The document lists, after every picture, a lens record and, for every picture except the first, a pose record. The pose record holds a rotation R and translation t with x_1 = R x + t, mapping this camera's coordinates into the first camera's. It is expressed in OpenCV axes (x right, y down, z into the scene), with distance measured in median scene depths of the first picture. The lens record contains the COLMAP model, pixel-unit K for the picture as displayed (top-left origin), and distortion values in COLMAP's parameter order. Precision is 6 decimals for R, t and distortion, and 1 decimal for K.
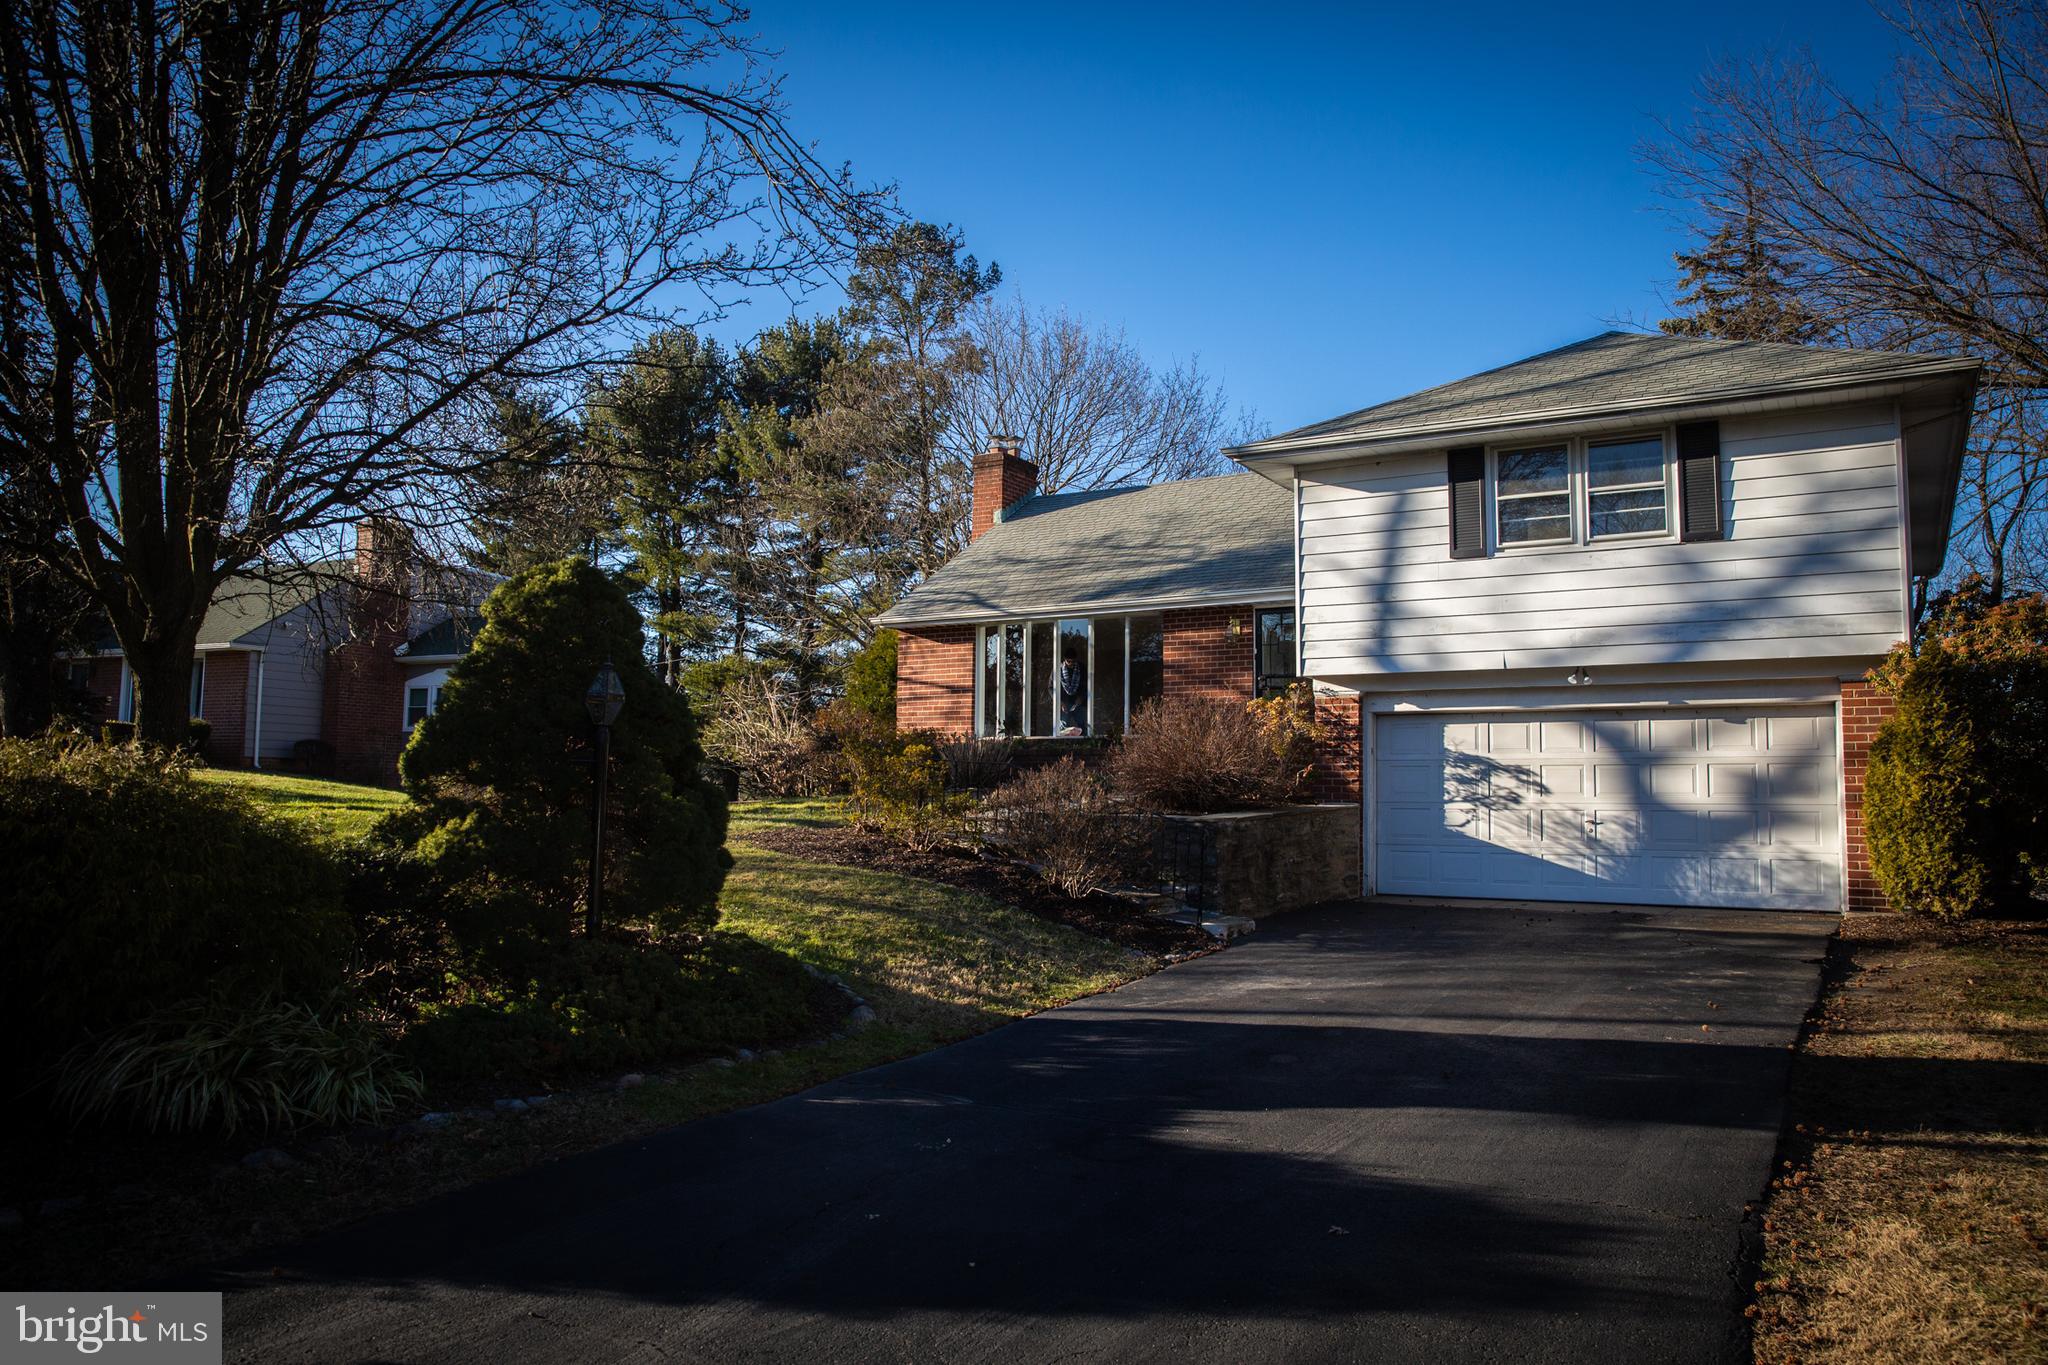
lens RADIAL K [[1404.0, 0, 1031.9], [0, 1404.0, 676.2], [0, 0, 1]] dist [-0.108585, 0.085662]
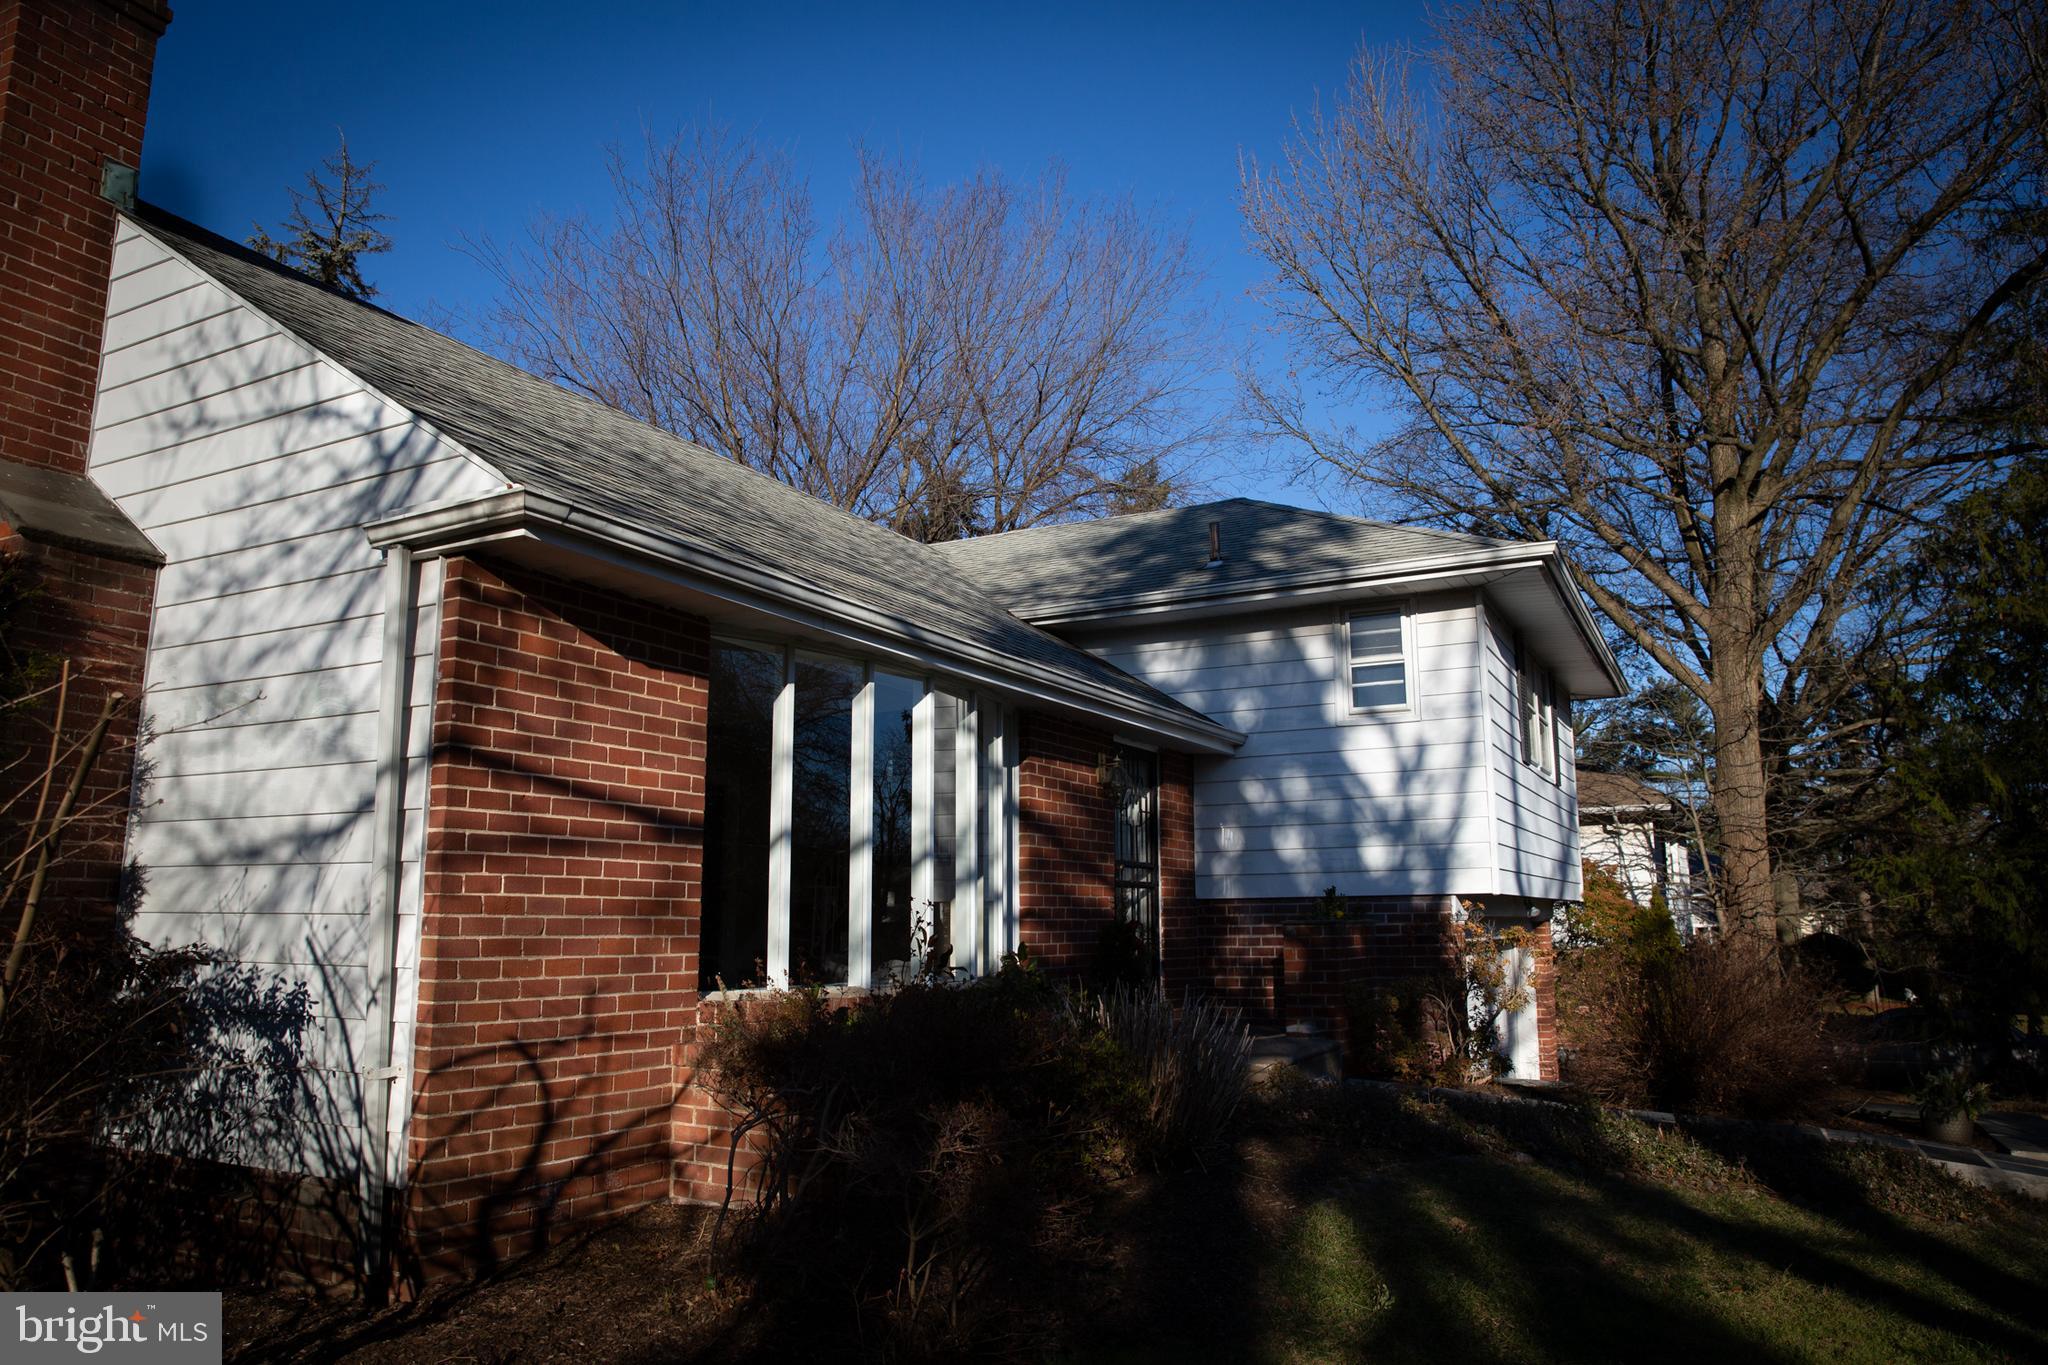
lens RADIAL K [[1404.0, 0, 1031.9], [0, 1404.0, 676.2], [0, 0, 1]] dist [-0.108585, 0.085662]
pose [[-0.074205, 0.153746, 0.985320, -0.286757], [-0.084649, 0.983507, -0.159838, 0.015787], [-0.993644, -0.095267, -0.059966, 0.836083]]
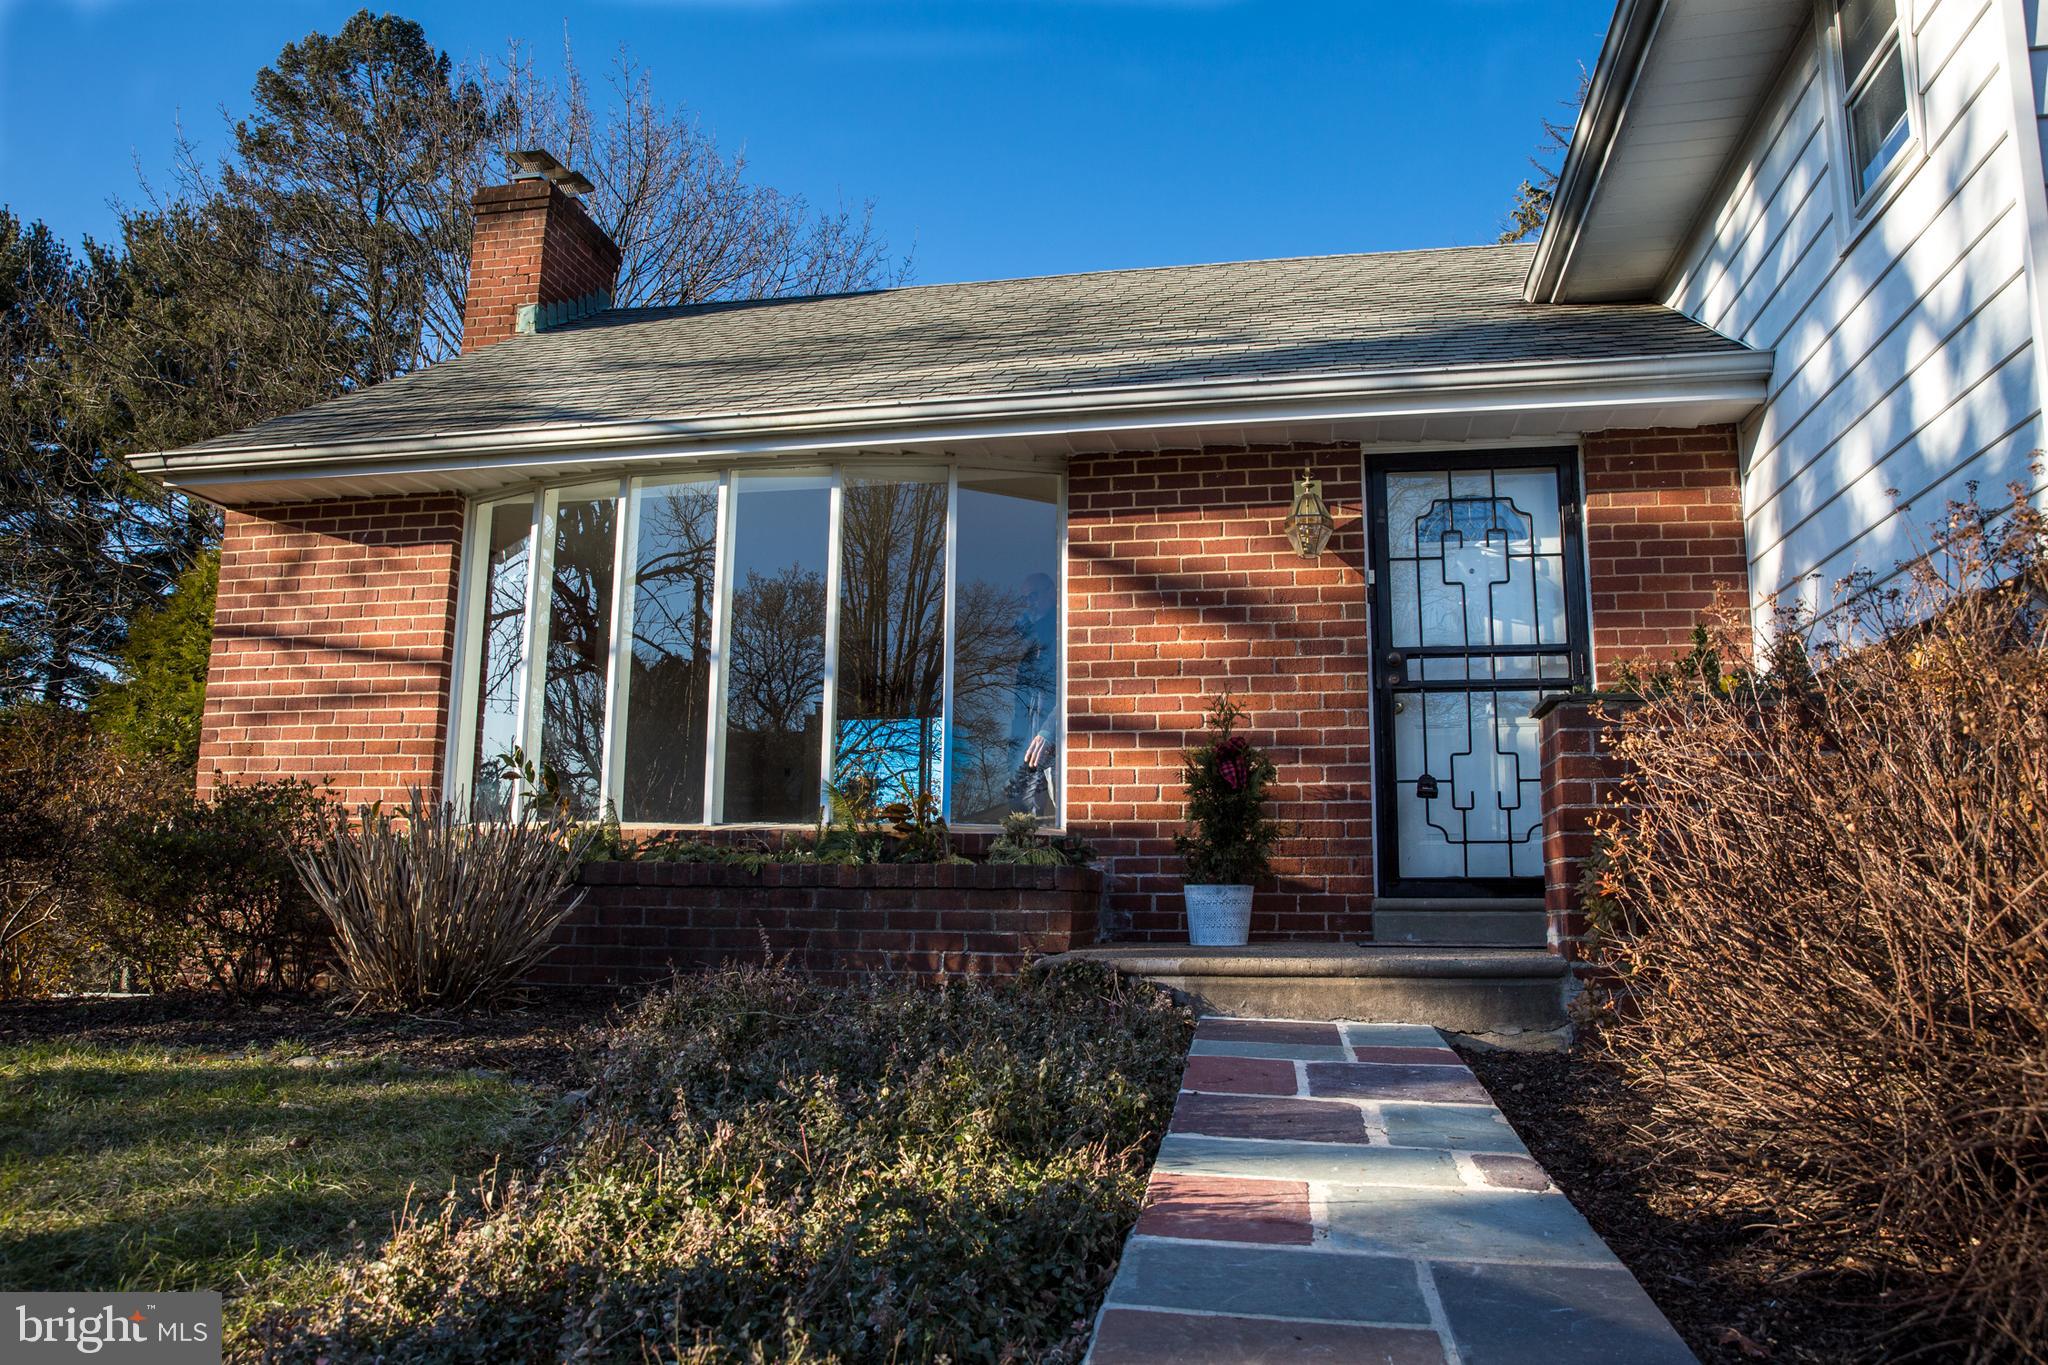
lens RADIAL K [[1404.0, 0, 1031.9], [0, 1404.0, 676.2], [0, 0, 1]] dist [-0.108585, 0.085662]
pose [[0.931921, 0.049849, 0.359219, -0.027774], [-0.023215, 0.996677, -0.078083, 0.027318], [-0.361918, 0.064428, 0.929981, 0.579770]]
